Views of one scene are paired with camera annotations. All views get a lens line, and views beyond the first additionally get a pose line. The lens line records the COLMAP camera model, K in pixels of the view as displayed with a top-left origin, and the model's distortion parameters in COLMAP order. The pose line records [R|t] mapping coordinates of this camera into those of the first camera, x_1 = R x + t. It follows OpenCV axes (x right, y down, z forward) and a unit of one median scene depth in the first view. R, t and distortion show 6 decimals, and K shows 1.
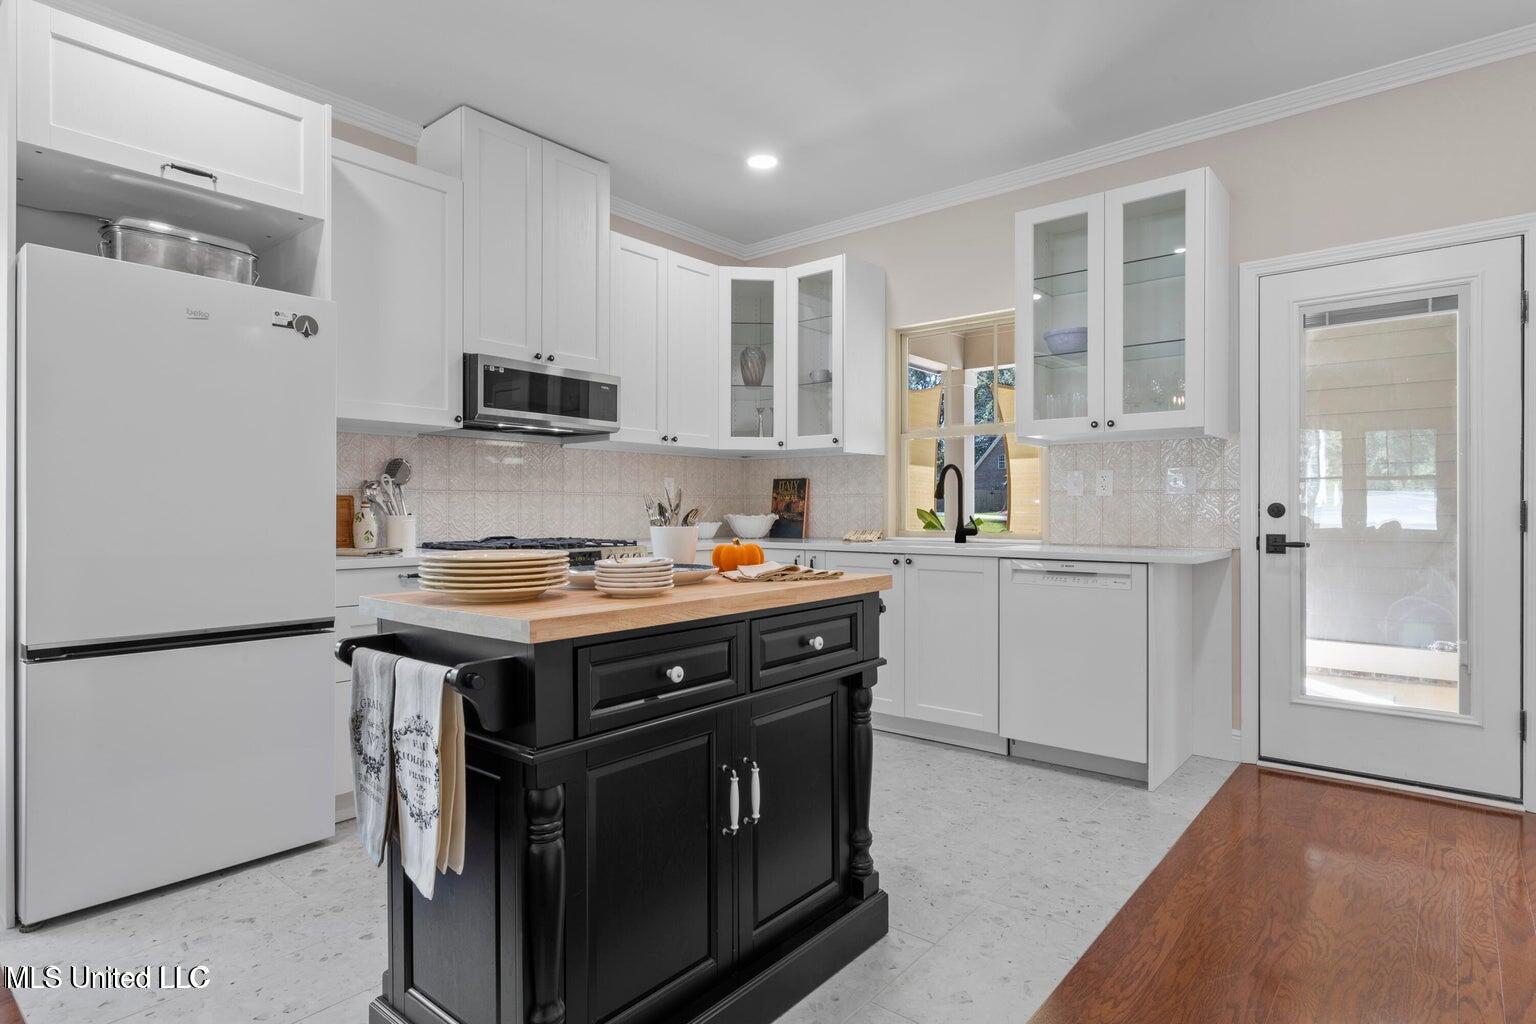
lens RADIAL K [[821.4, 0, 768.0], [0, 821.4, 512.0], [0, 0, 1]] dist [-0.002732, 0.000320]
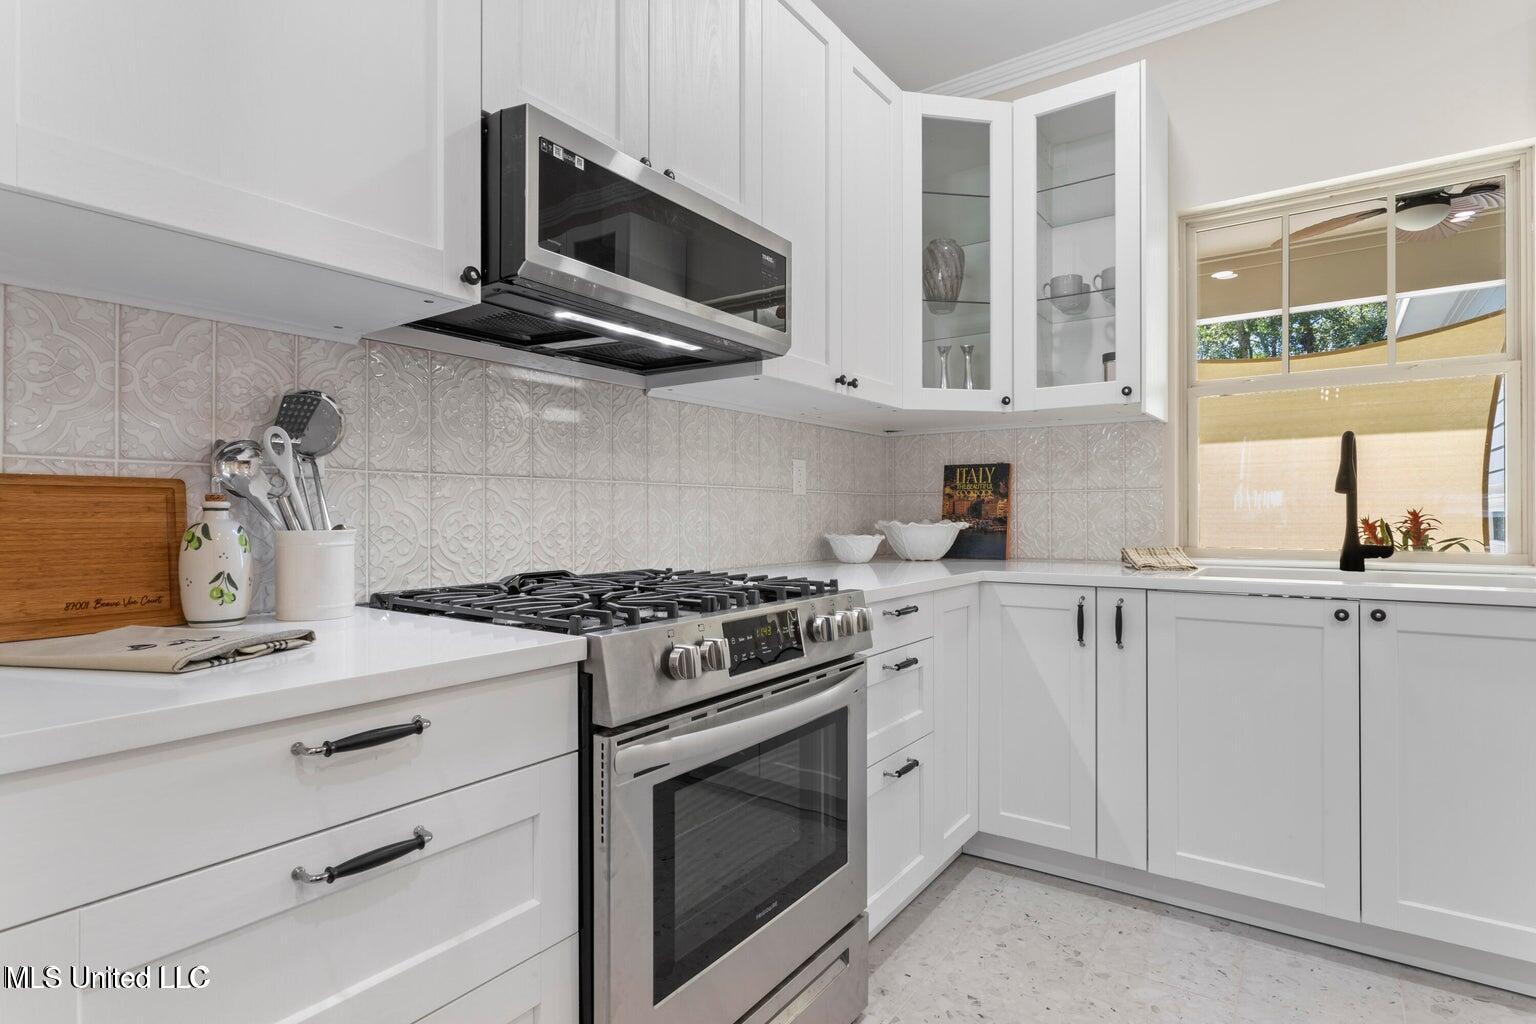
lens RADIAL K [[783.2, 0, 768.0], [0, 783.2, 512.0], [0, 0, 1]] dist [-0.002246, -0.000386]
pose [[0.996781, -0.002728, 0.080129, -0.245545], [0.003200, 0.999978, -0.005768, -0.001643], [-0.080111, 0.006006, 0.996768, 0.572922]]
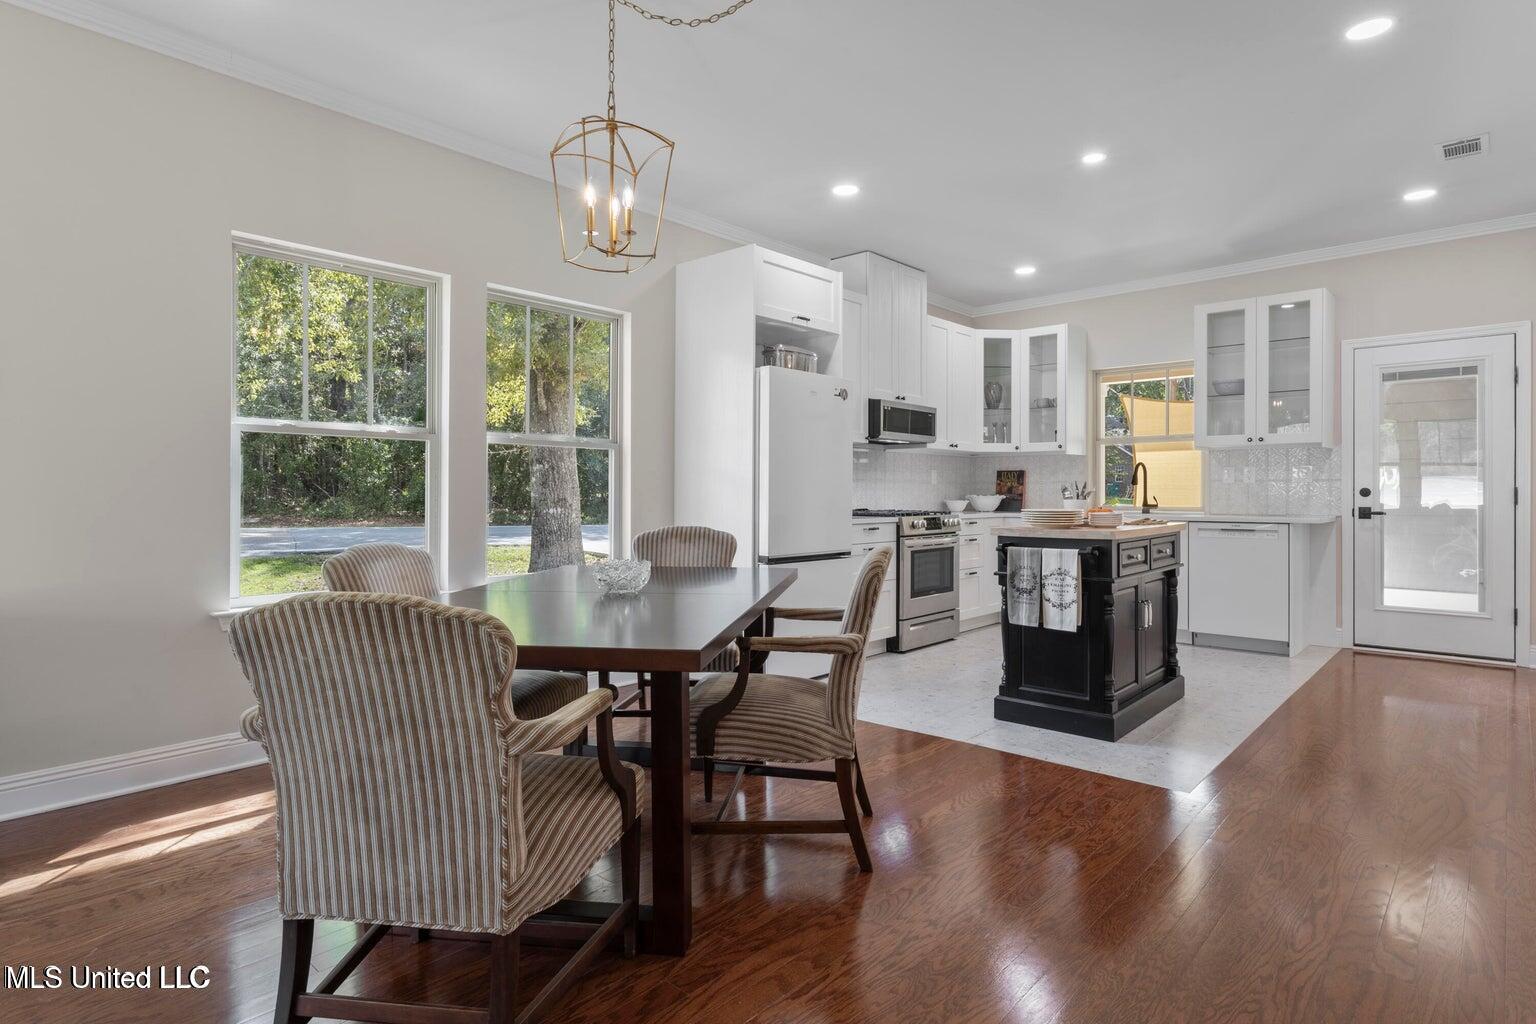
lens RADIAL K [[825.1, 0, 766.1], [0, 825.1, 492.4], [0, 0, 1]] dist [-0.000991, -0.000038]
pose [[0.999193, 0.000665, -0.040168, -0.472437], [-0.000780, 0.999996, -0.002845, 0.003432], [0.040166, 0.002874, 0.999189, -0.642402]]
